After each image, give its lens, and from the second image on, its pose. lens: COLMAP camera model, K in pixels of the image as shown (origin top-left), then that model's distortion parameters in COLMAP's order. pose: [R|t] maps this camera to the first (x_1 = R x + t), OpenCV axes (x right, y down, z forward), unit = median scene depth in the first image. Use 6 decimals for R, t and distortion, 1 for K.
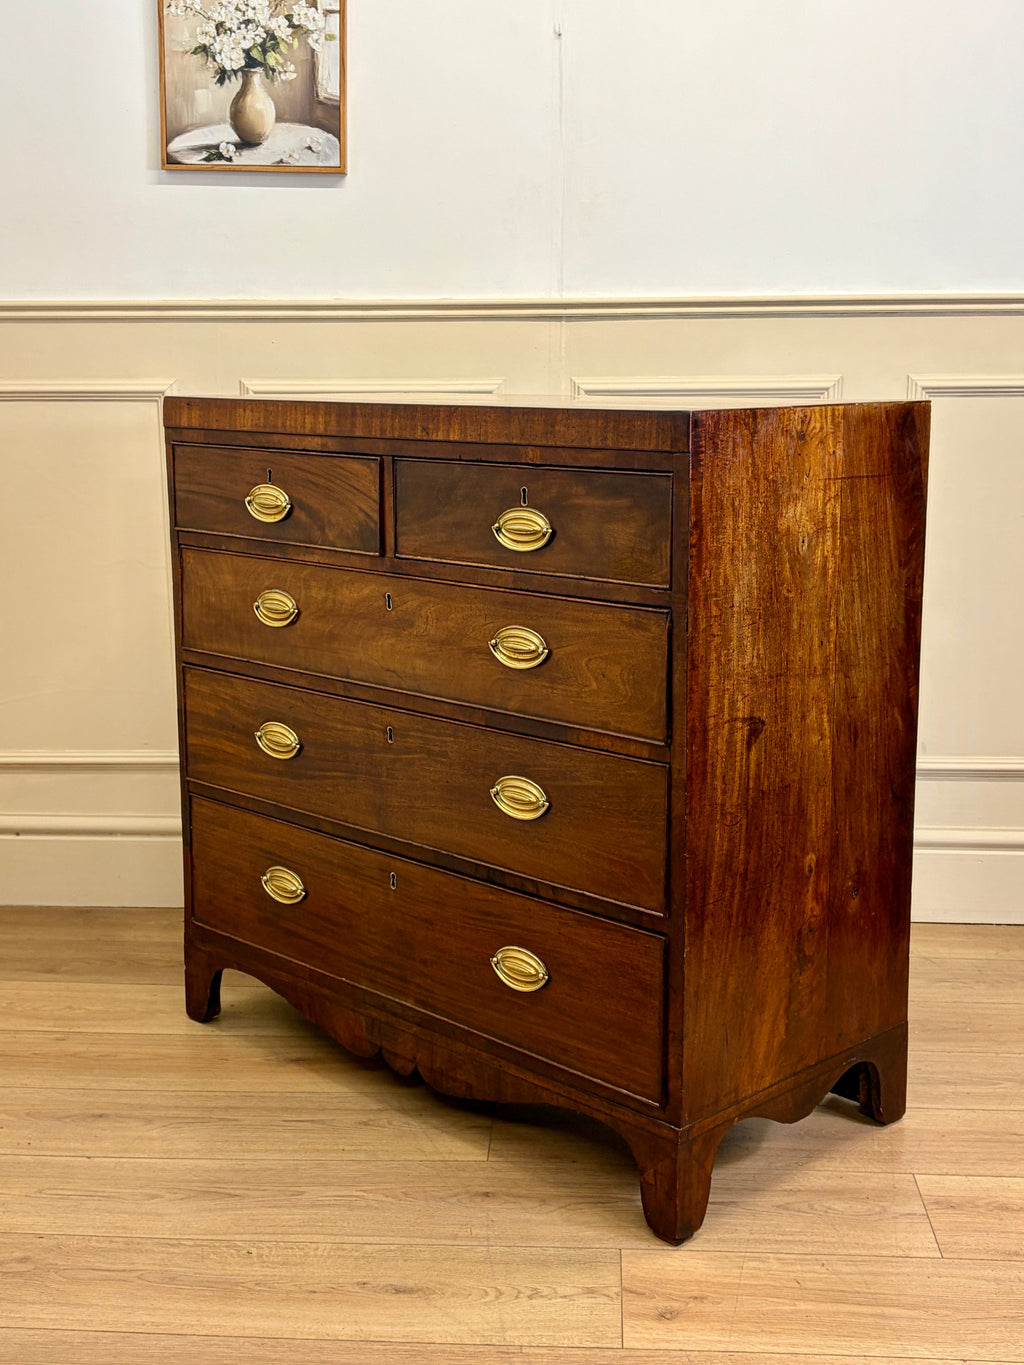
lens RADIAL K [[1719.2, 0, 512.0], [0, 1719.2, 682.5], [0, 0, 1]] dist [0.185897, -0.670993]
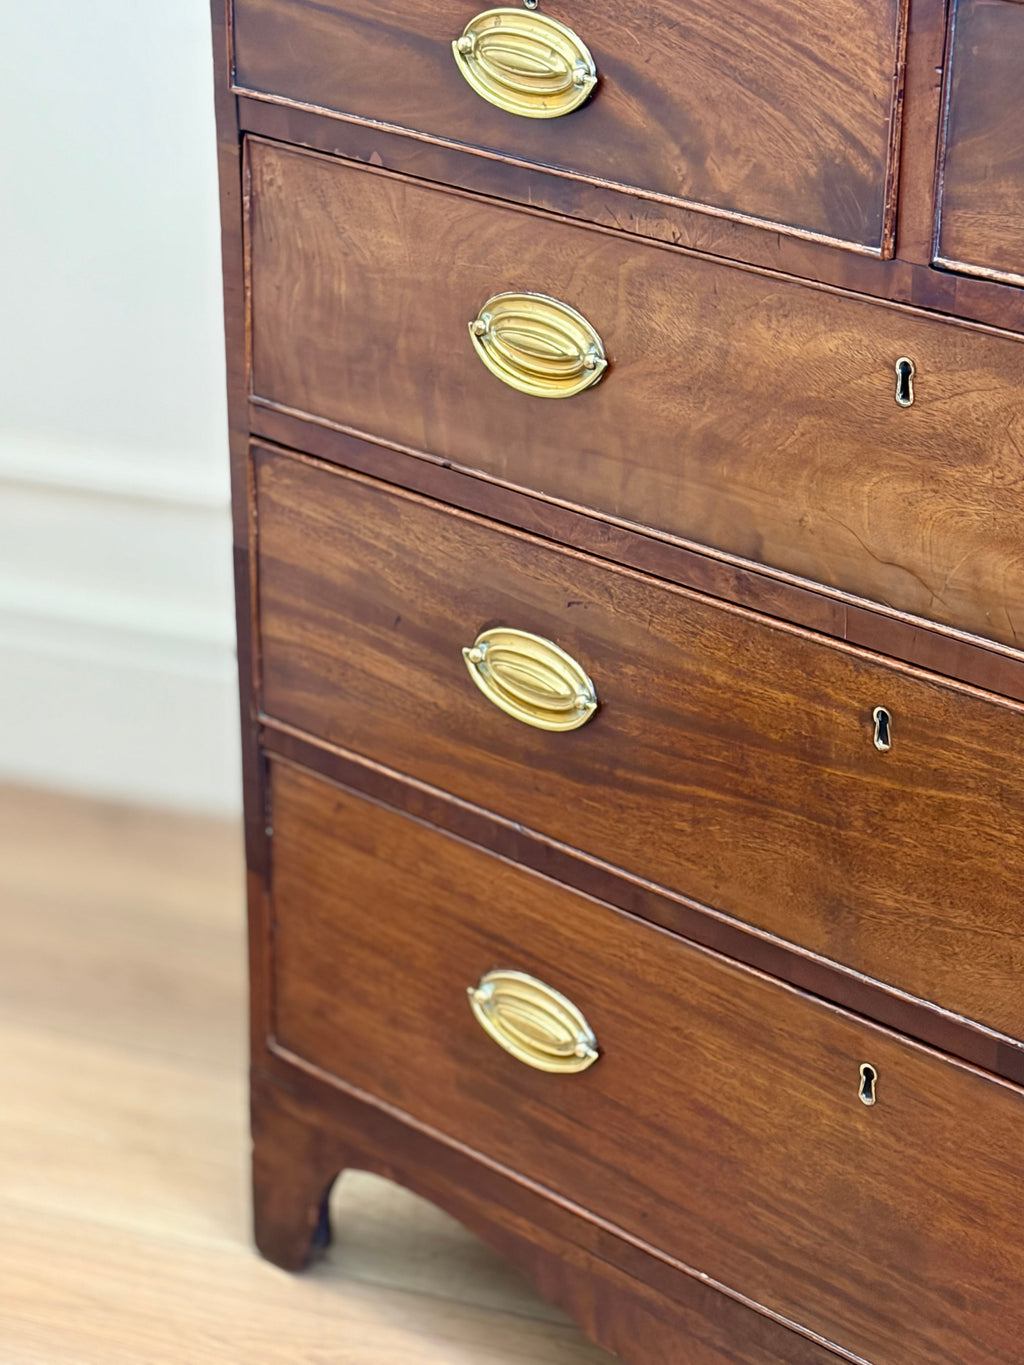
lens RADIAL K [[3261.5, 0, 513.0], [0, 3261.5, 656.1], [0, 0, 1]] dist [0.161537, 0.062228]
pose [[0.999986, 0.002280, 0.004747, -0.149200], [-0.003213, 0.978350, 0.206933, -0.126451], [-0.004172, -0.206945, 0.978344, 0.303562]]
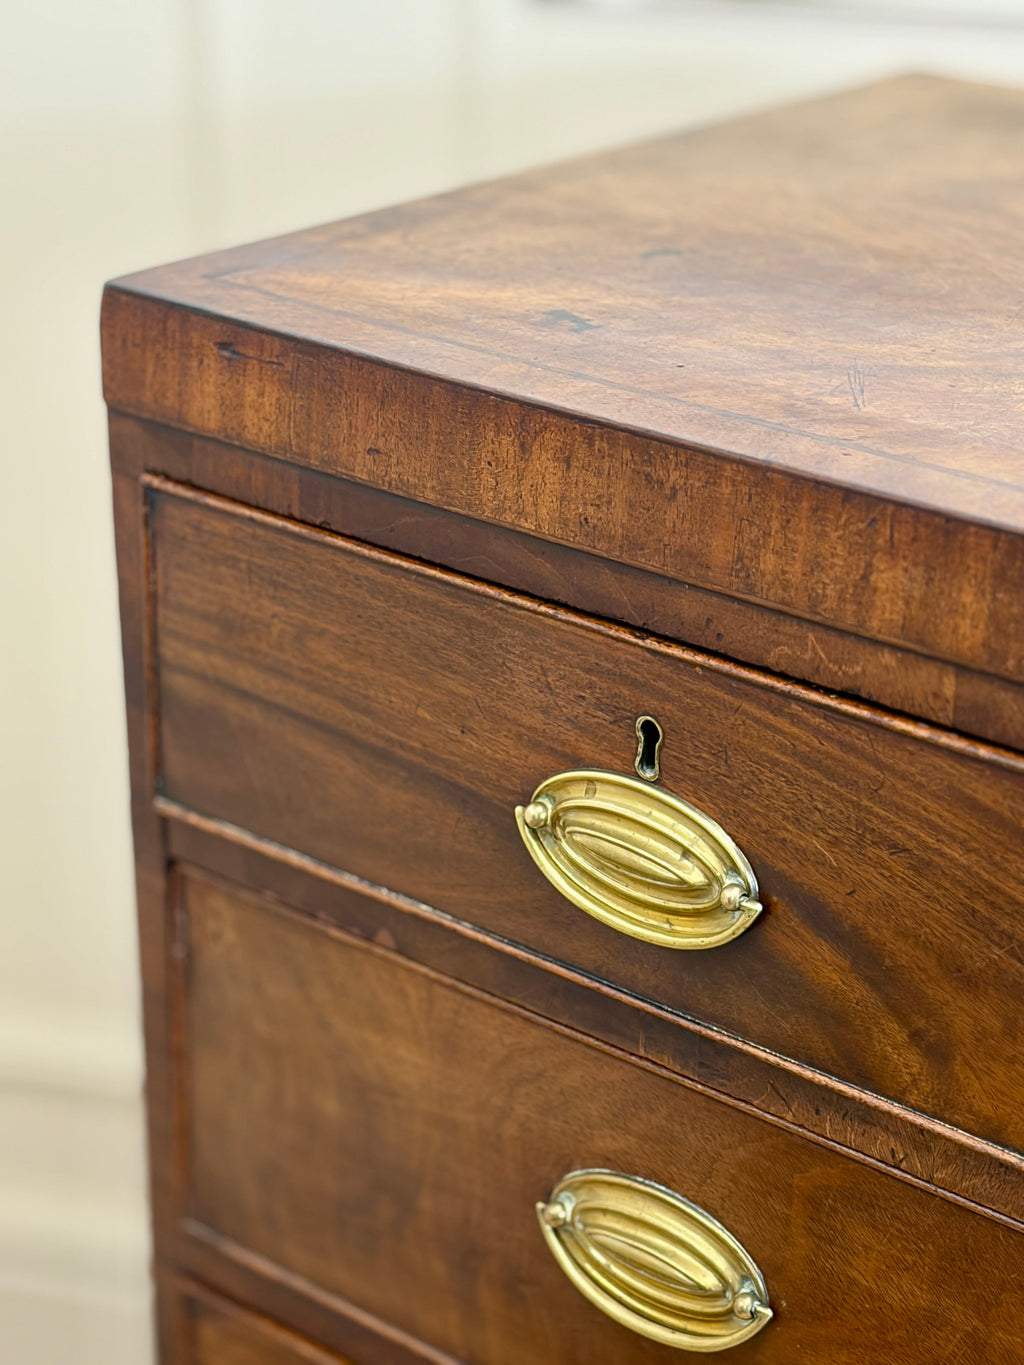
lens RADIAL K [[3261.5, 0, 513.0], [0, 3261.5, 656.1], [0, 0, 1]] dist [0.161537, 0.062228]
pose [[0.998247, -0.020397, 0.055560, -0.184297], [0.008992, 0.980112, 0.198240, -0.219753], [-0.058499, -0.197393, 0.978577, 0.591264]]
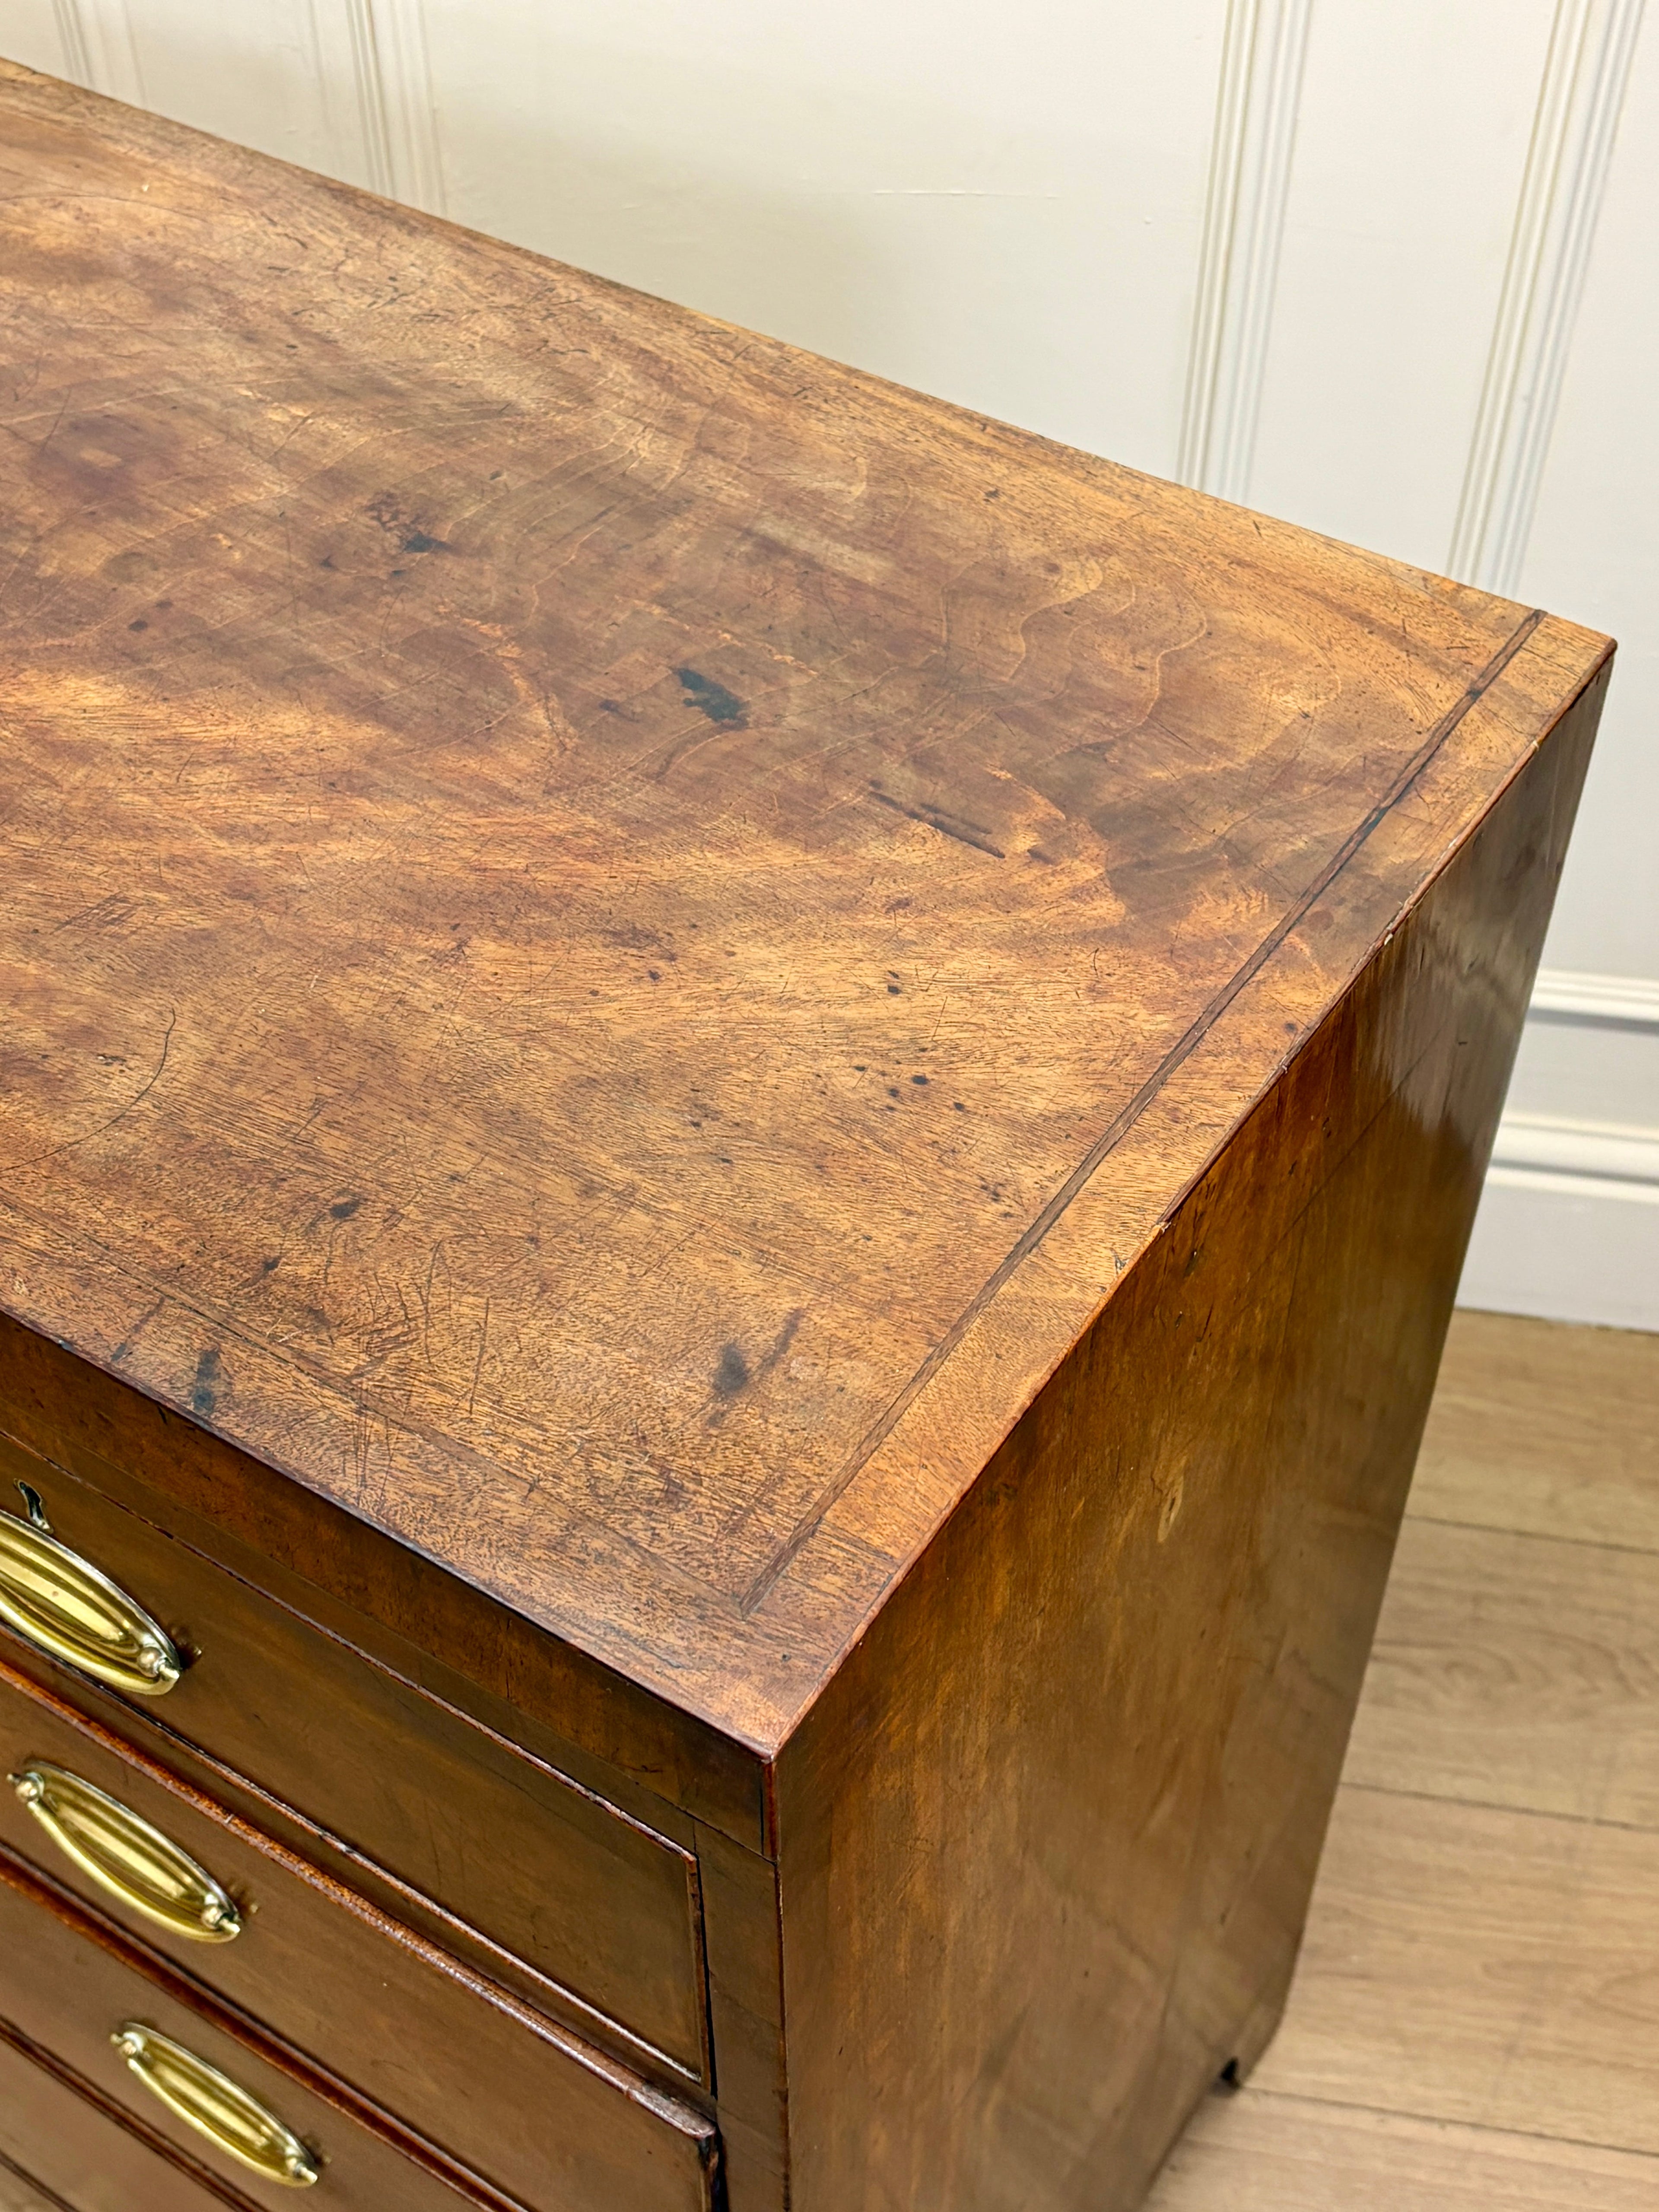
lens RADIAL K [[2760.8, 0, 829.5], [0, 2760.8, 1106.0], [0, 0, 1]] dist [0.201859, -0.700353]
pose [[0.979207, -0.144008, 0.142879, 0.058274], [0.033185, 0.808542, 0.587501, -0.325124], [-0.200129, -0.570544, 0.796510, 0.614148]]
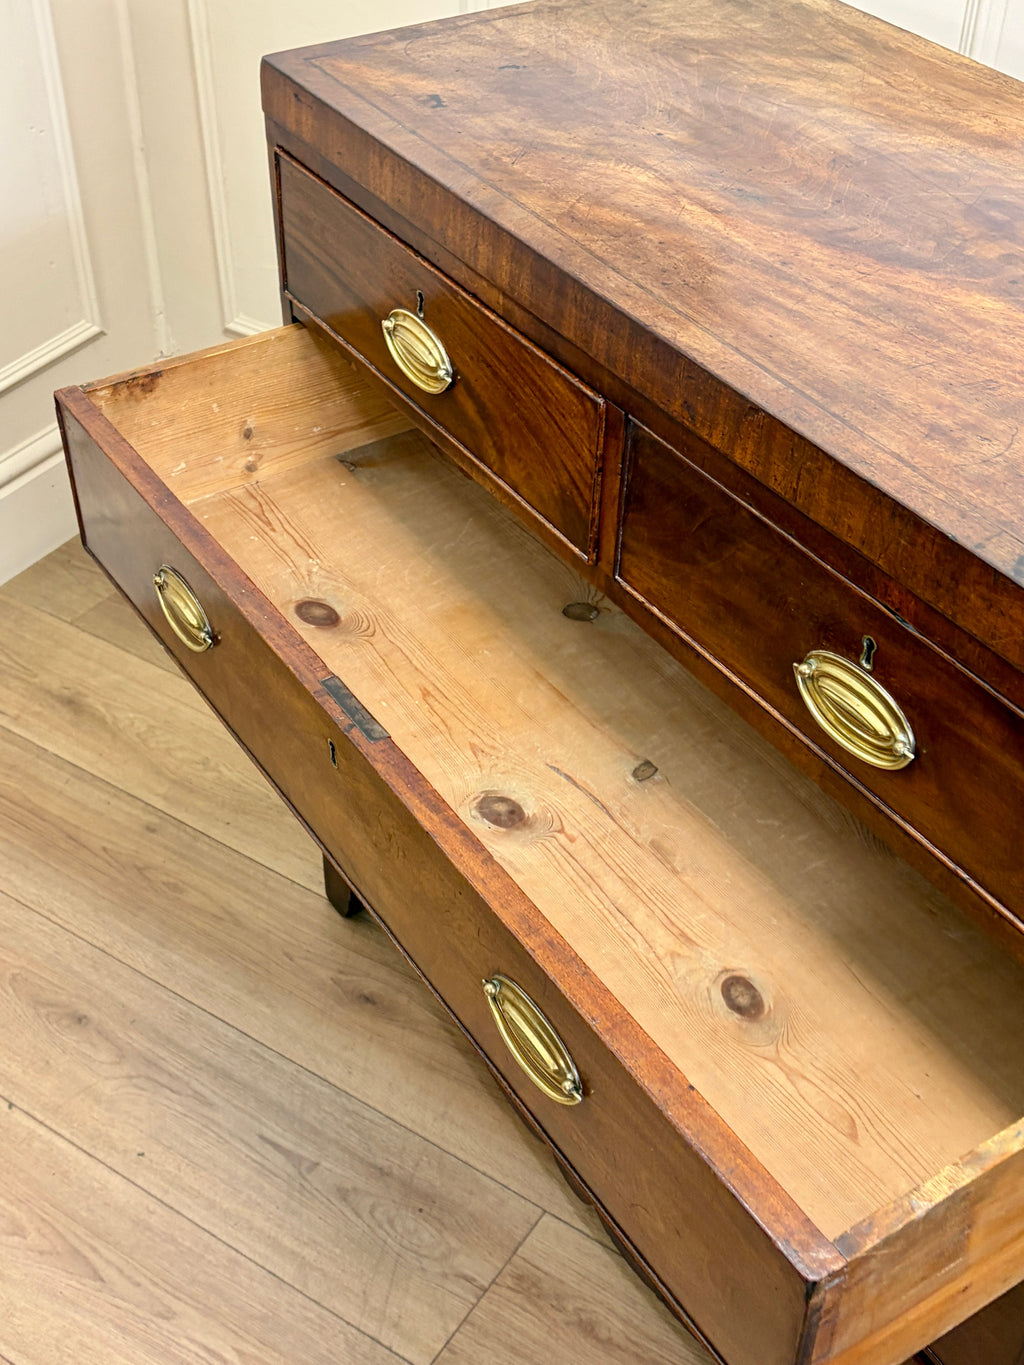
lens RADIAL K [[1703.7, 0, 512.0], [0, 1703.7, 682.5], [0, 0, 1]] dist [0.201859, -0.700353]
pose [[0.975500, 0.149722, -0.161193, -0.009526], [-0.054408, 0.874120, 0.482653, -0.279348], [0.213166, -0.462058, 0.860850, 0.501042]]
